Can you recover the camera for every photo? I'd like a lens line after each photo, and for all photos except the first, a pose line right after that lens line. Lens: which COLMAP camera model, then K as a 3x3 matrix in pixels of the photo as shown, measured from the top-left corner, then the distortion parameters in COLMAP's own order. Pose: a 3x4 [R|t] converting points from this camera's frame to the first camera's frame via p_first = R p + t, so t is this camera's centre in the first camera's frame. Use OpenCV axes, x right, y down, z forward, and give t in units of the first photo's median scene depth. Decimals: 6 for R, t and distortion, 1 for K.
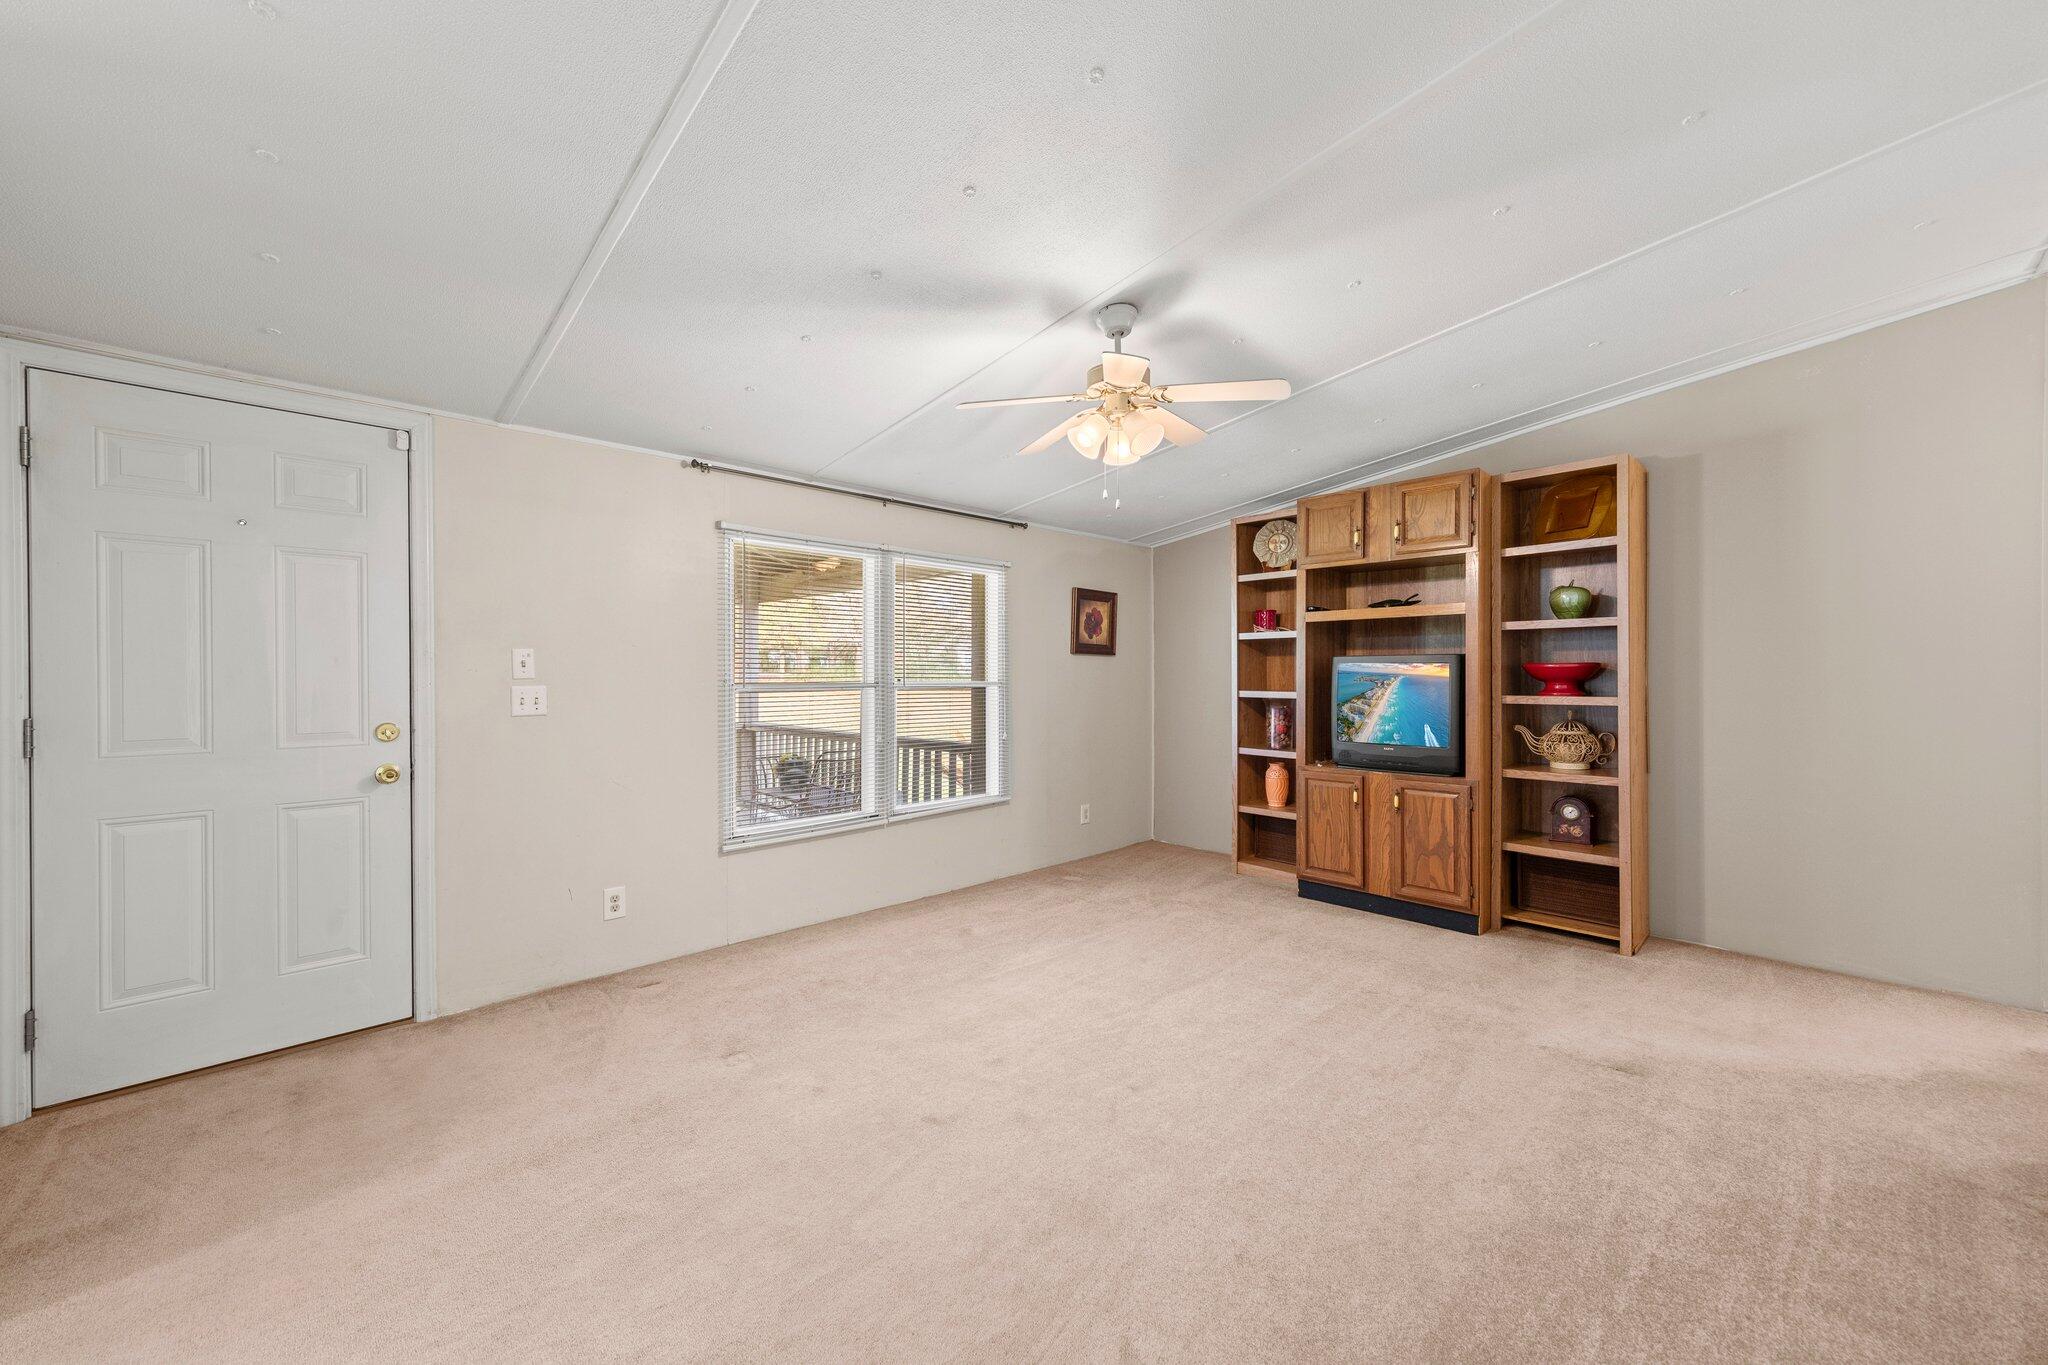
lens RADIAL K [[766.2, 0, 1026.9], [0, 766.2, 674.2], [0, 0, 1]] dist [0.003676, -0.000366]
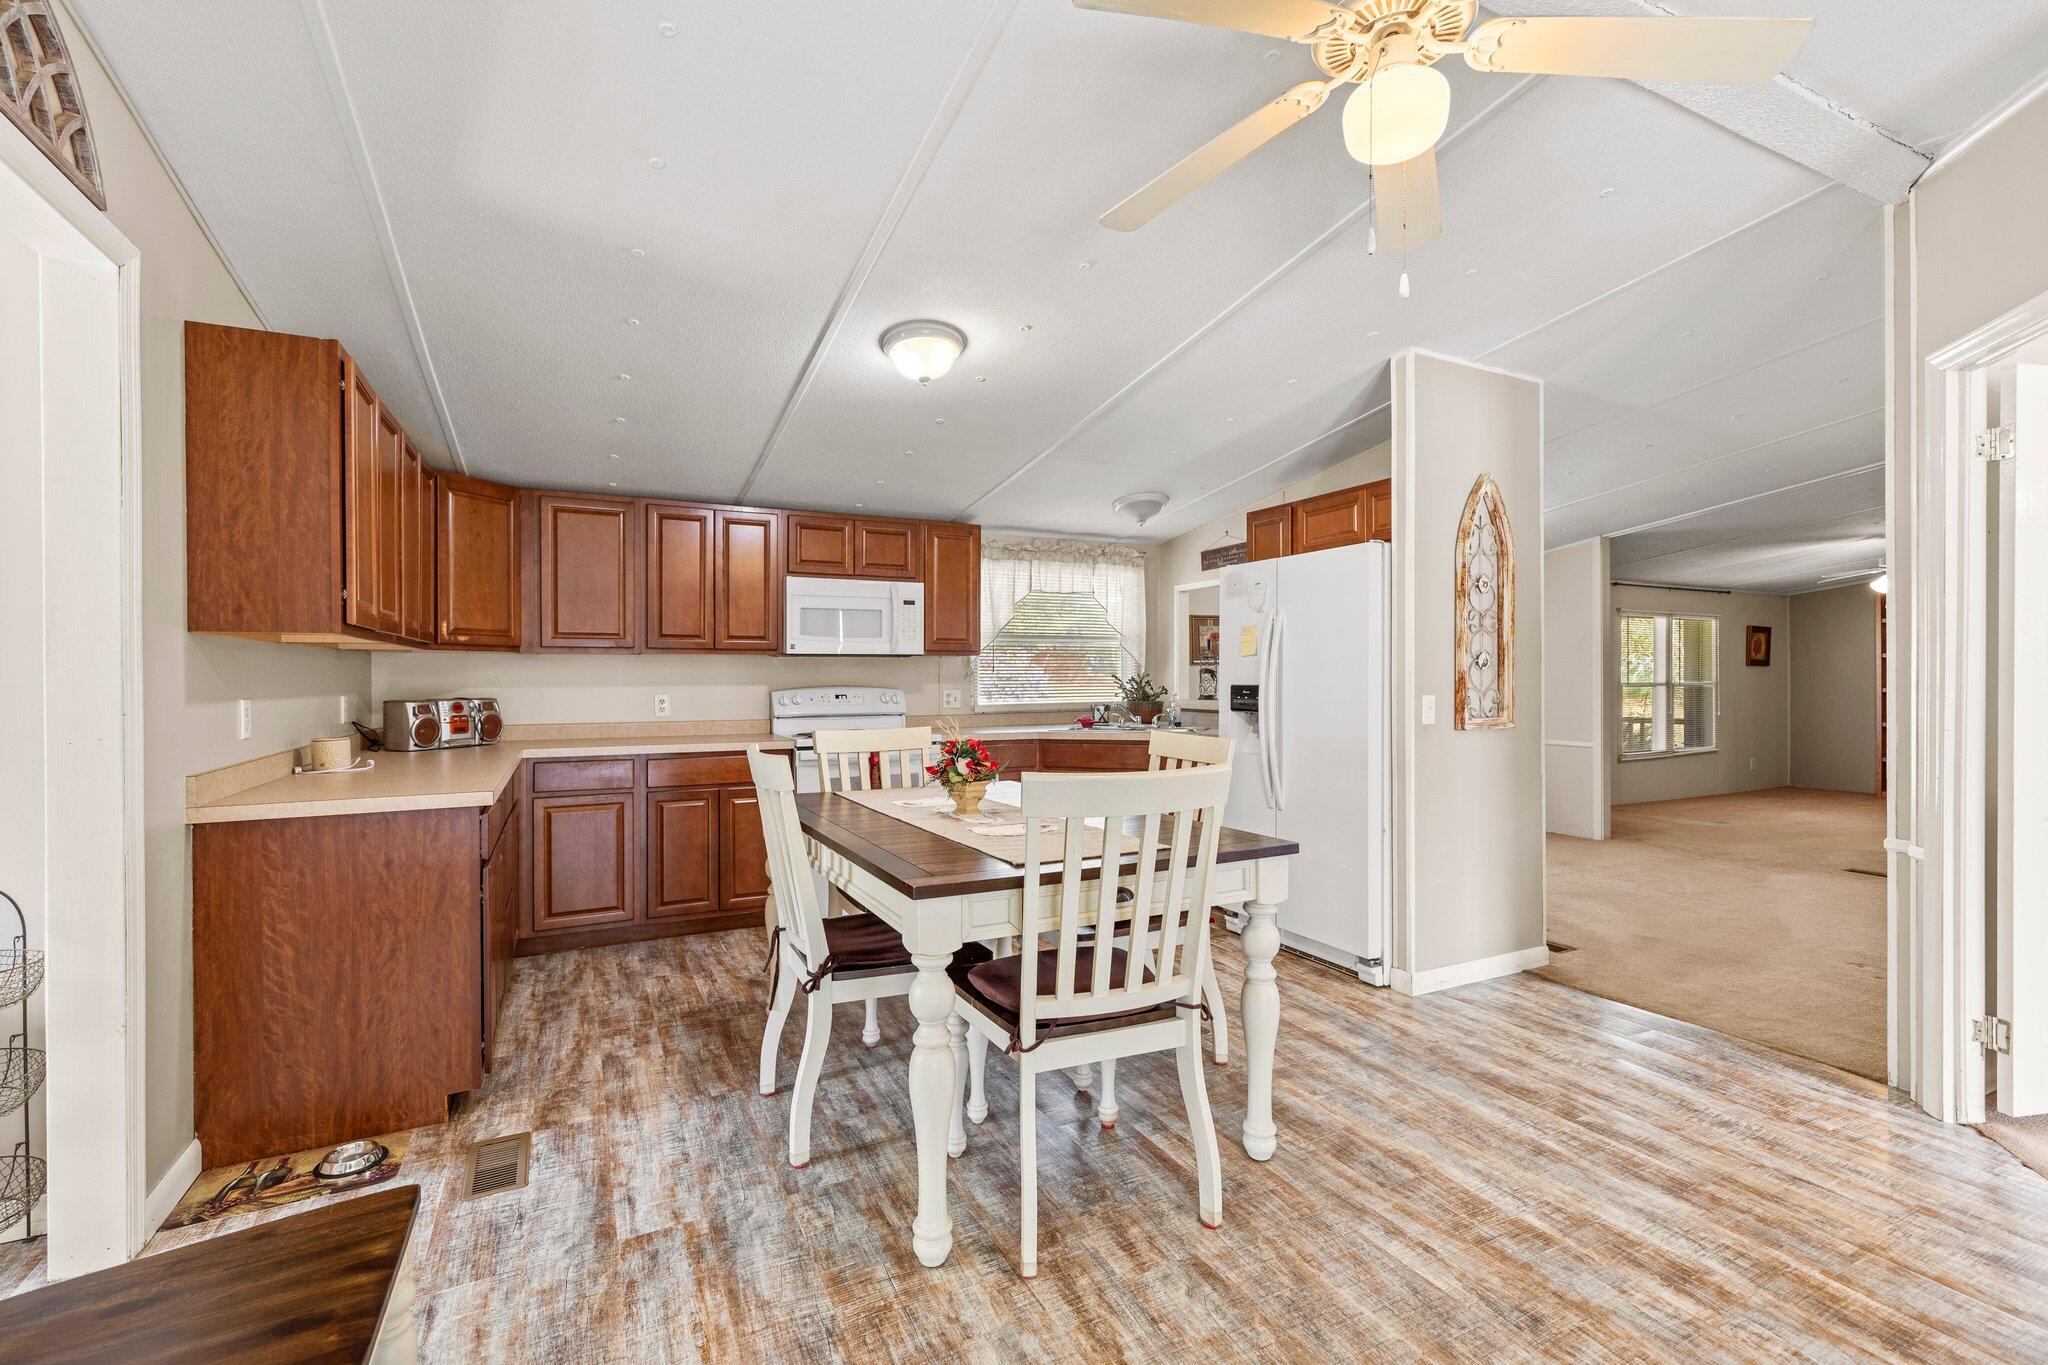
lens RADIAL K [[917.6, 0, 1010.2], [0, 917.6, 679.4], [0, 0, 1]] dist [0.002994, 0.000204]
pose [[0.954523, -0.003841, -0.298112, -1.117961], [0.003840, 0.999992, -0.000589, -0.003323], [0.298112, -0.000582, 0.954531, -1.750943]]
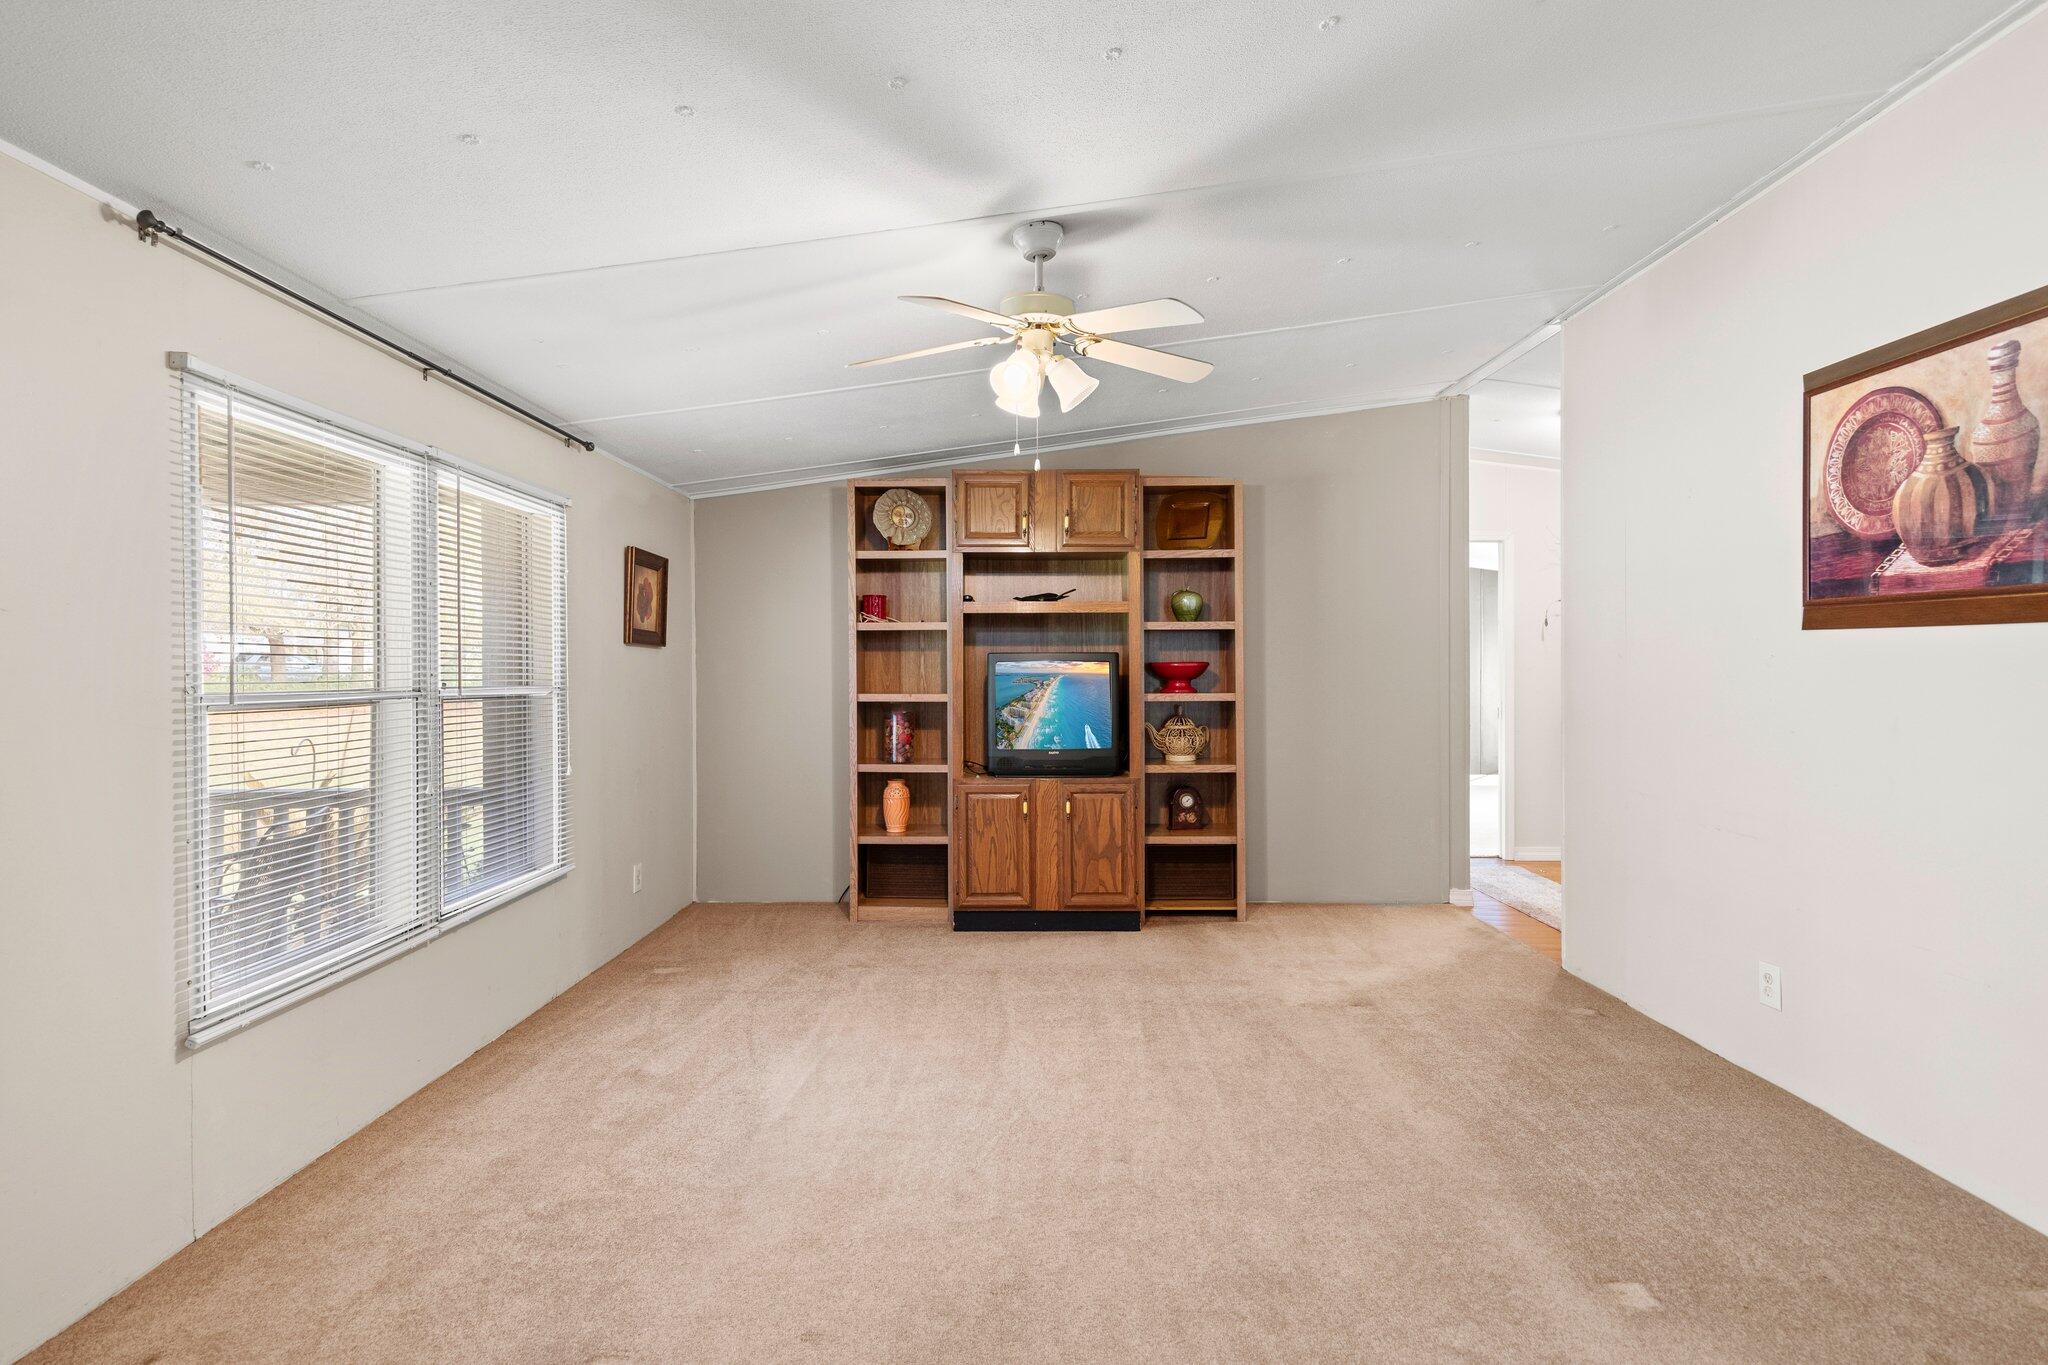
lens RADIAL K [[993.1, 0, 1019.8], [0, 993.1, 677.6], [0, 0, 1]] dist [0.004163, -0.000384]
pose [[0.704228, -0.005640, 0.709952, -0.416885], [0.001415, 0.999978, 0.006540, -0.002555], [-0.709973, -0.003601, 0.704220, 0.174556]]
